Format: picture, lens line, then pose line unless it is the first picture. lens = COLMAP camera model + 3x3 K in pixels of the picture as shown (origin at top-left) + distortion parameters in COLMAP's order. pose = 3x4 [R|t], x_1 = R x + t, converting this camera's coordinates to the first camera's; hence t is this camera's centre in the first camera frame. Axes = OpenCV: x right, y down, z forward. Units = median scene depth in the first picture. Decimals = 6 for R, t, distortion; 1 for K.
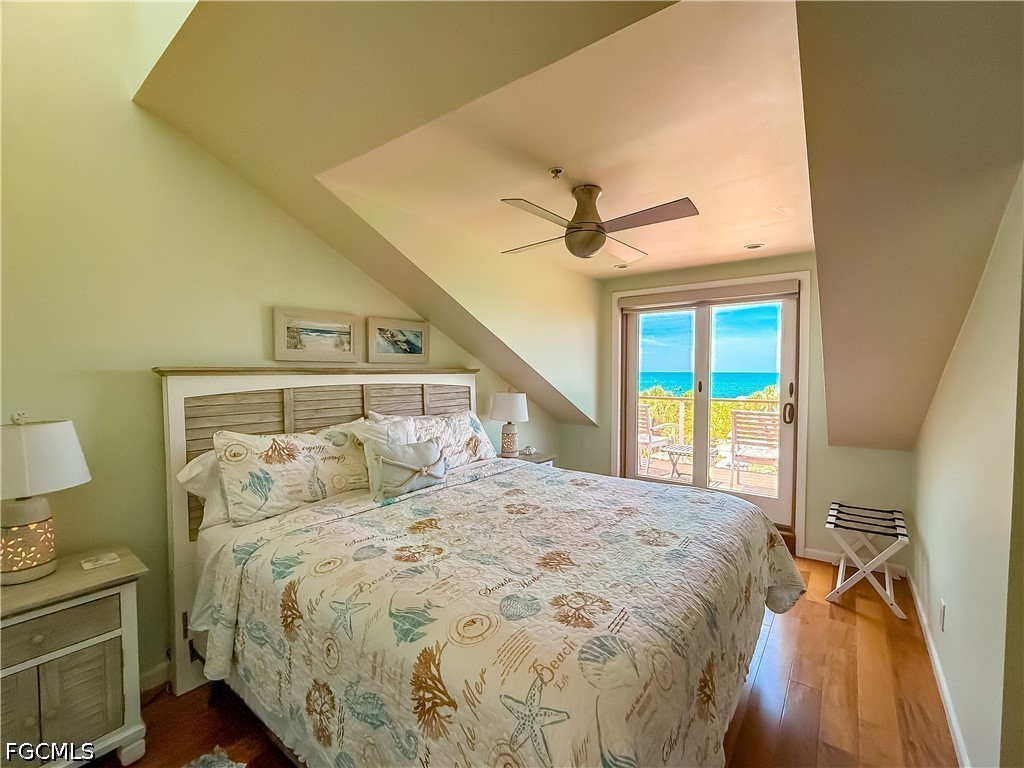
lens RADIAL K [[450.6, 0, 522.6], [0, 450.6, 385.1], [0, 0, 1]] dist [-0.002198, -0.000200]
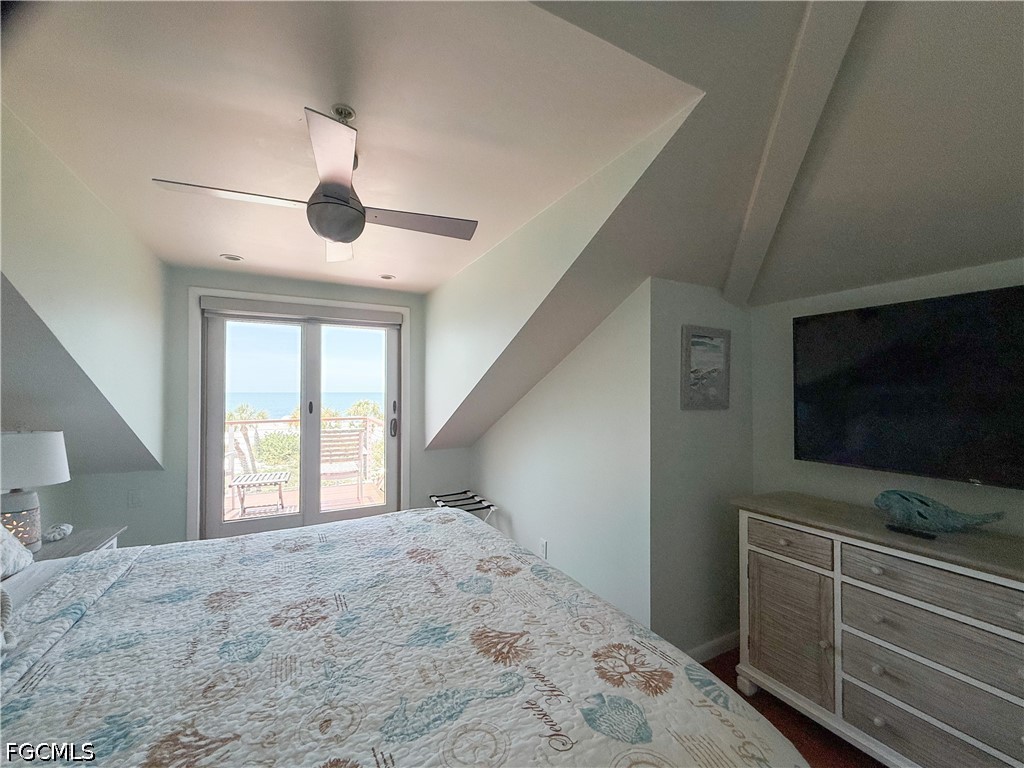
lens RADIAL K [[406.7, 0, 509.4], [0, 406.7, 386.3], [0, 0, 1]] dist [0.000584, -0.000166]
pose [[0.423151, 0.010354, 0.906000, -0.375108], [0.028411, 0.999291, -0.024690, -0.014948], [-0.905614, 0.036188, 0.422557, 0.477675]]
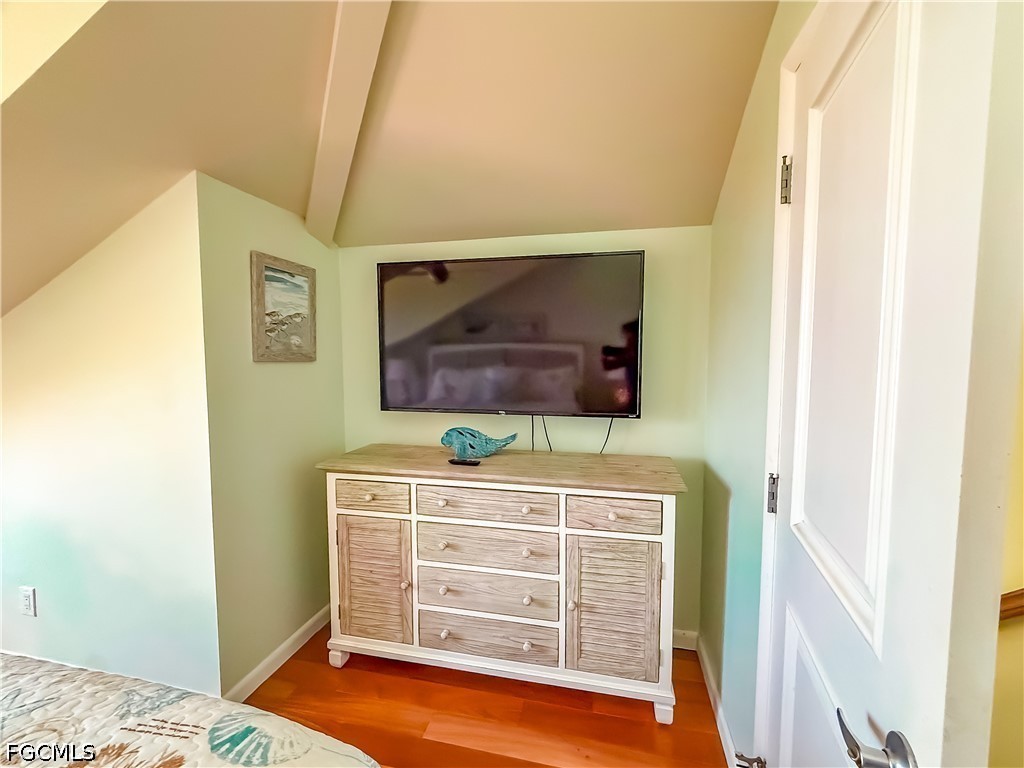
lens RADIAL K [[439.7, 0, 500.7], [0, 439.7, 386.3], [0, 0, 1]] dist [-0.000703, 0.000048]
pose [[-0.398351, -0.068578, 0.914666, -0.247837], [0.031516, 0.995589, 0.088371, 0.016958], [-0.916691, 0.064030, -0.394433, 0.421000]]
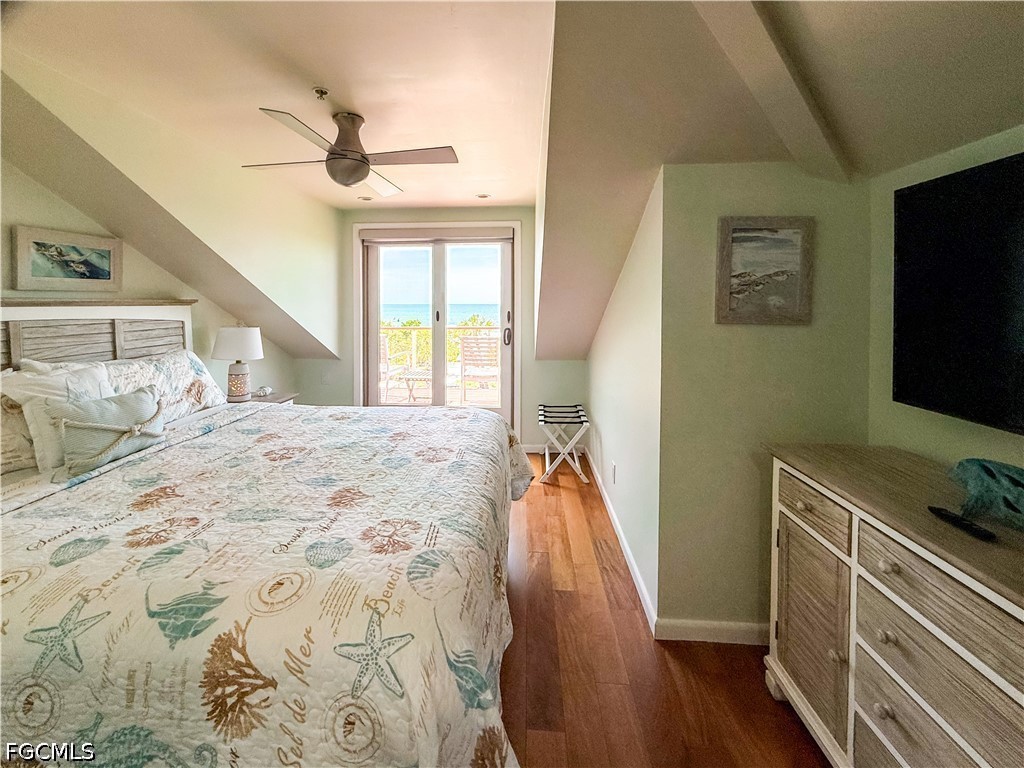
lens RADIAL K [[439.2, 0, 505.0], [0, 439.2, 310.1], [0, 0, 1]] dist [-0.001022, -0.000447]
pose [[0.836061, -0.011317, 0.548521, -0.108184], [0.019303, 0.999775, -0.008794, 0.002945], [-0.548298, 0.017940, 0.836091, 0.015552]]
